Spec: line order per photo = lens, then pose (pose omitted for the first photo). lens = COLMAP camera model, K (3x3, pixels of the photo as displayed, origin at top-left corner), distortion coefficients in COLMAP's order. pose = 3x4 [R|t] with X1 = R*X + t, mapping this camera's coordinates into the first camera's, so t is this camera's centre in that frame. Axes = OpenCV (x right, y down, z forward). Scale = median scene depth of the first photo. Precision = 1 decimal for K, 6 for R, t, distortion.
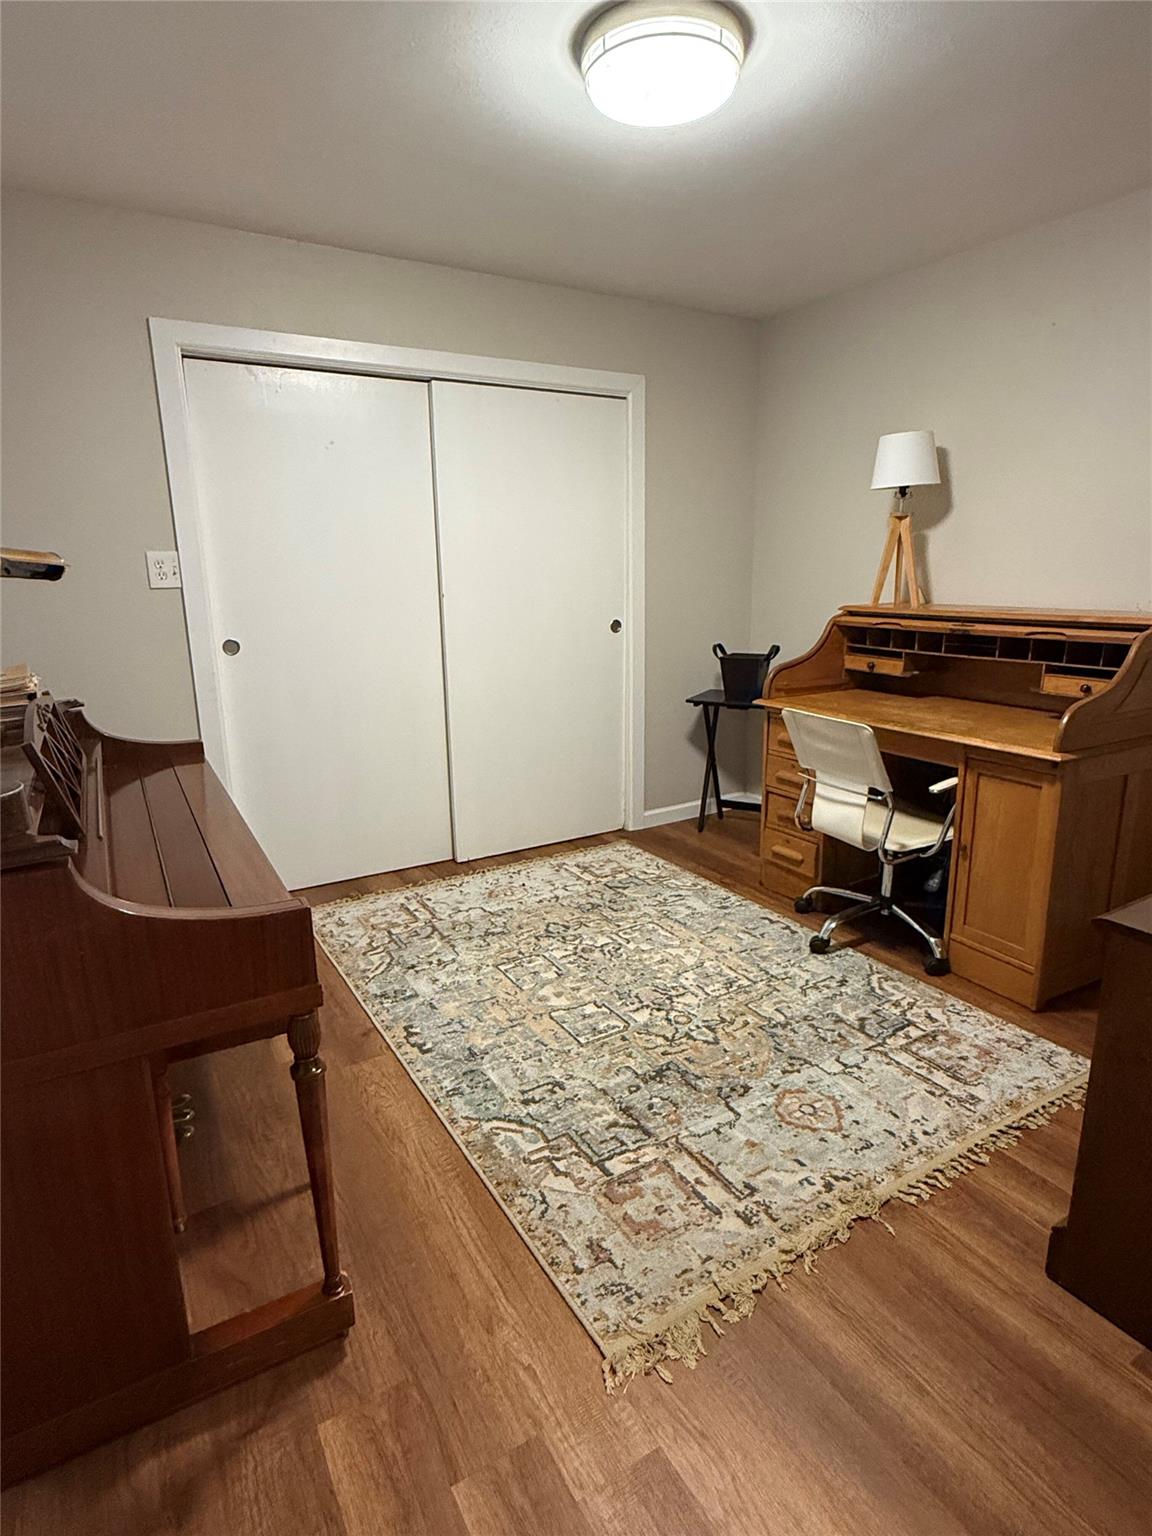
lens RADIAL K [[817.2, 0, 576.0], [0, 817.2, 768.0], [0, 0, 1]] dist [0.000027, -0.000443]
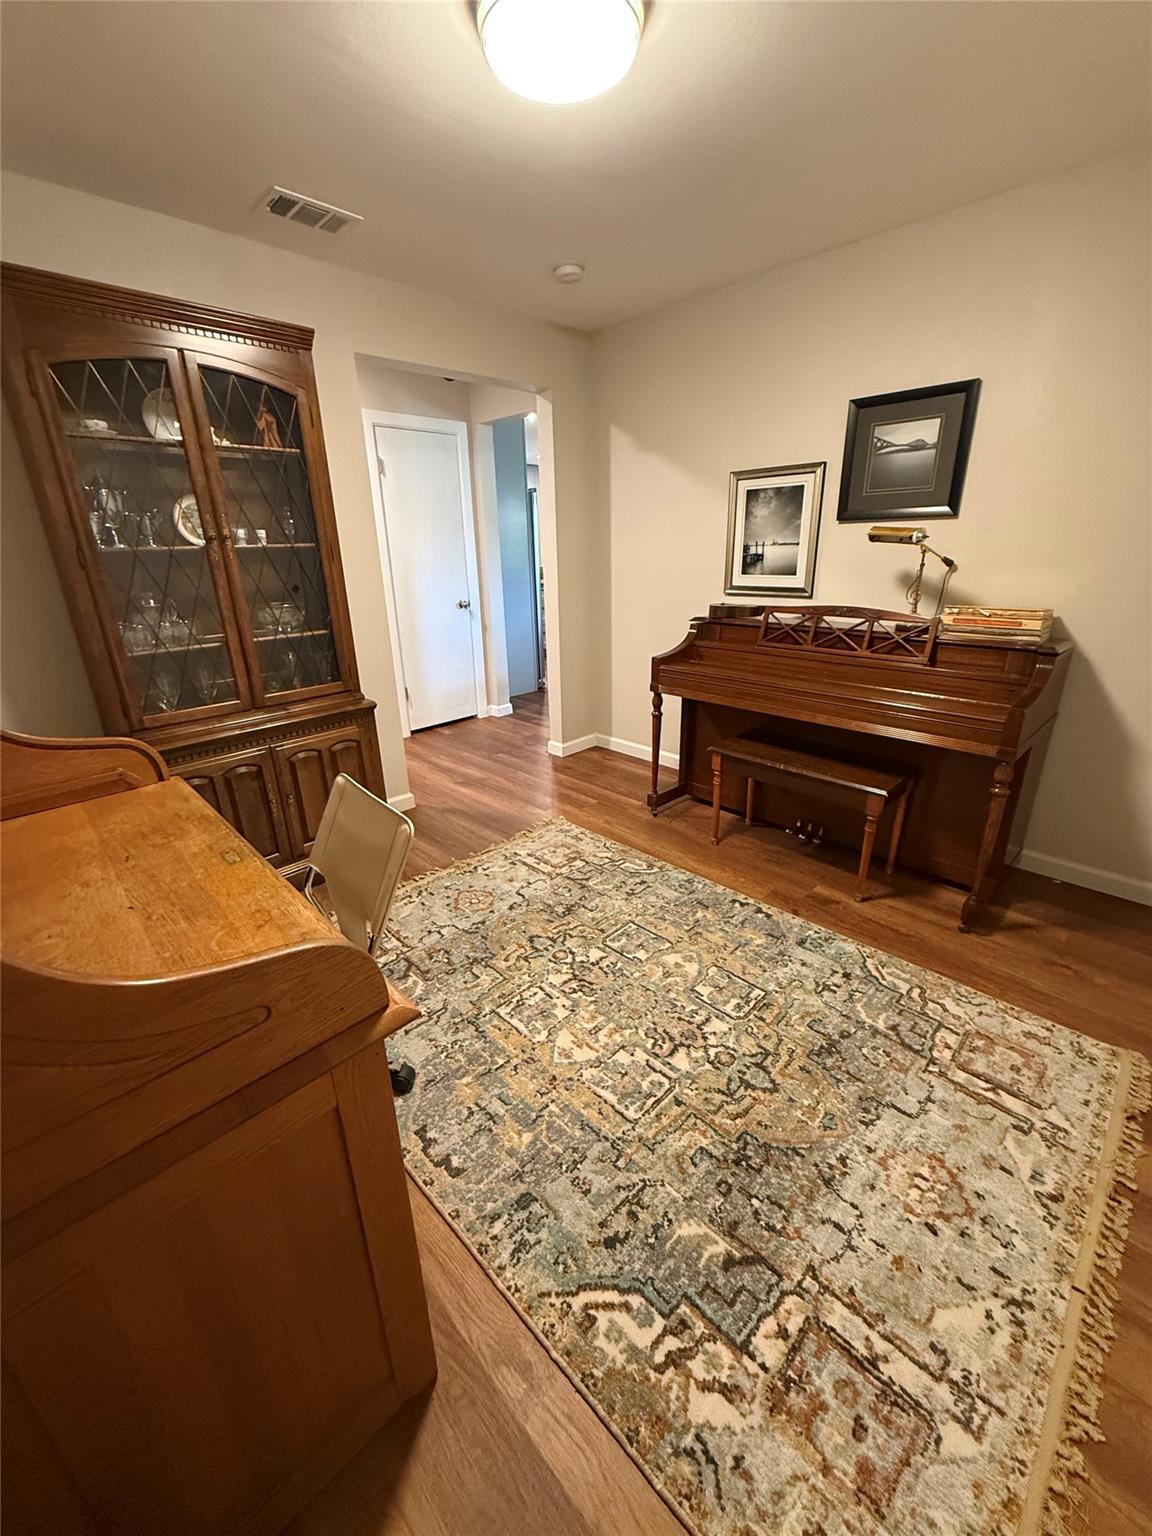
lens RADIAL K [[610.0, 0, 574.3], [0, 610.0, 762.0], [0, 0, 1]] dist [-0.000593, 0.000429]
pose [[-0.969360, 0.118730, -0.215046, 0.248577], [-0.020781, 0.832660, 0.553395, -0.378829], [0.244765, 0.540908, -0.804680, 1.458391]]
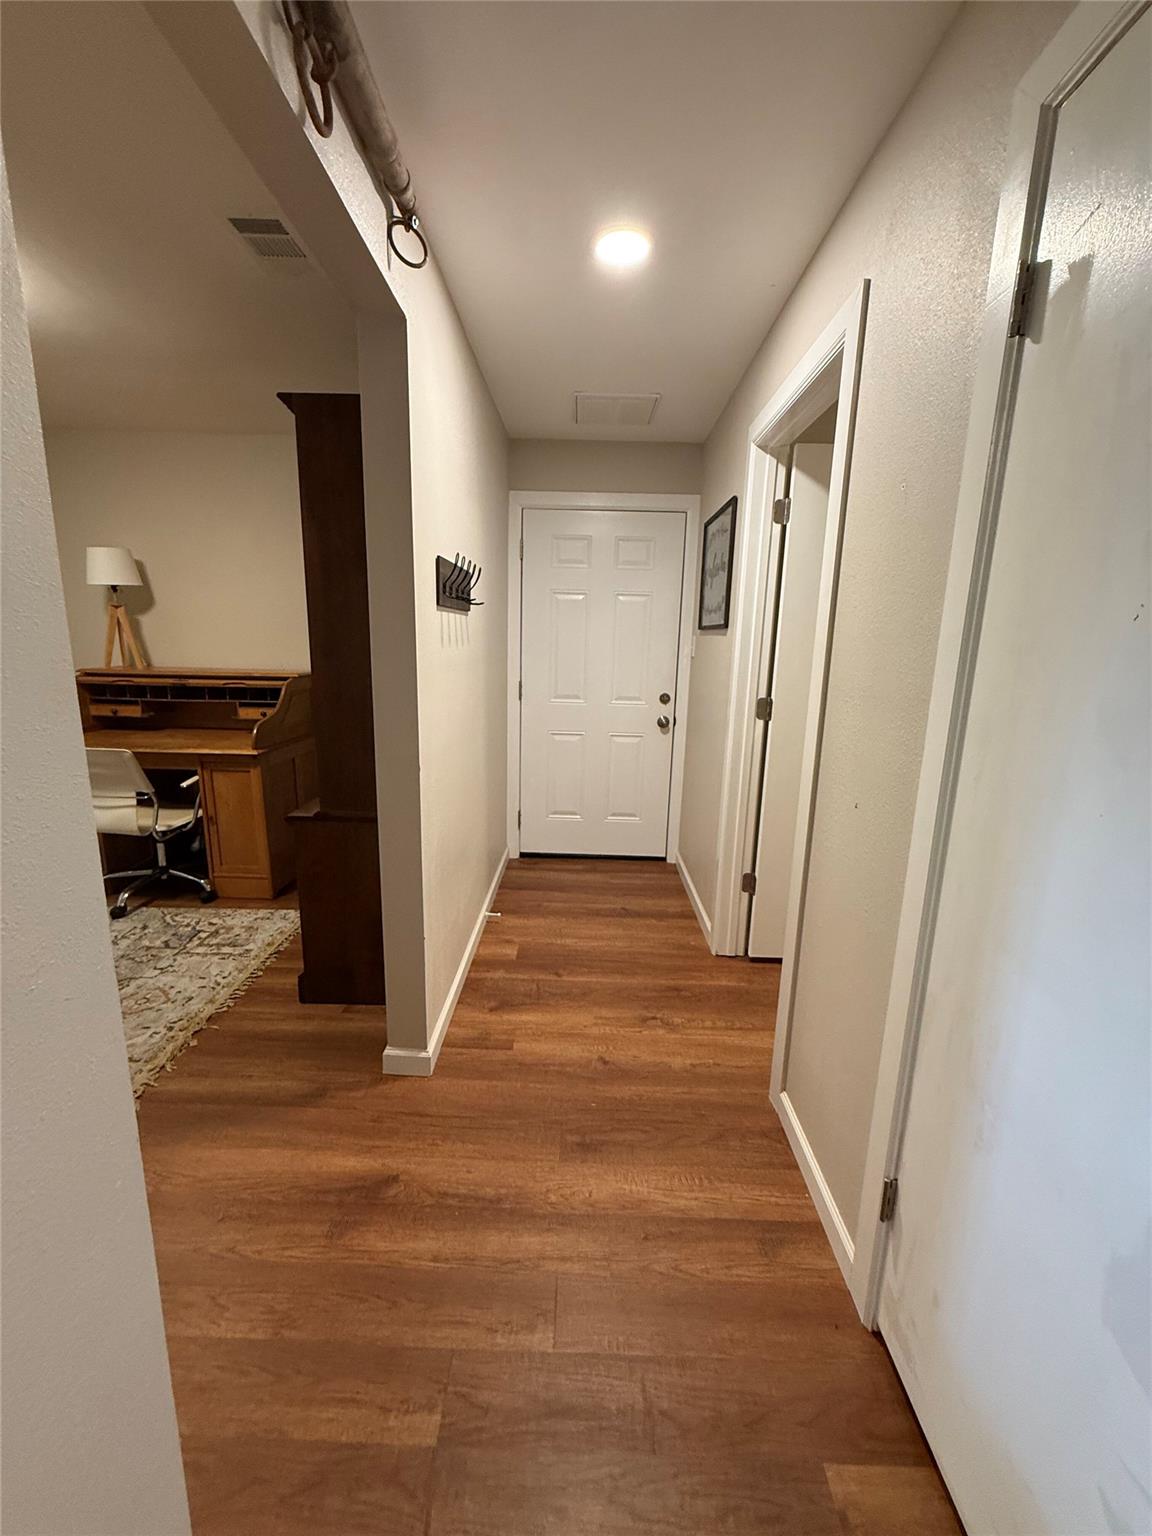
lens RADIAL K [[610.0, 0, 574.3], [0, 610.0, 762.0], [0, 0, 1]] dist [-0.000593, 0.000429]
pose [[0.523119, -0.140716, 0.840563, -0.142307], [0.173804, 0.983163, 0.056422, 0.046201], [-0.834349, 0.116578, 0.538768, -0.250734]]
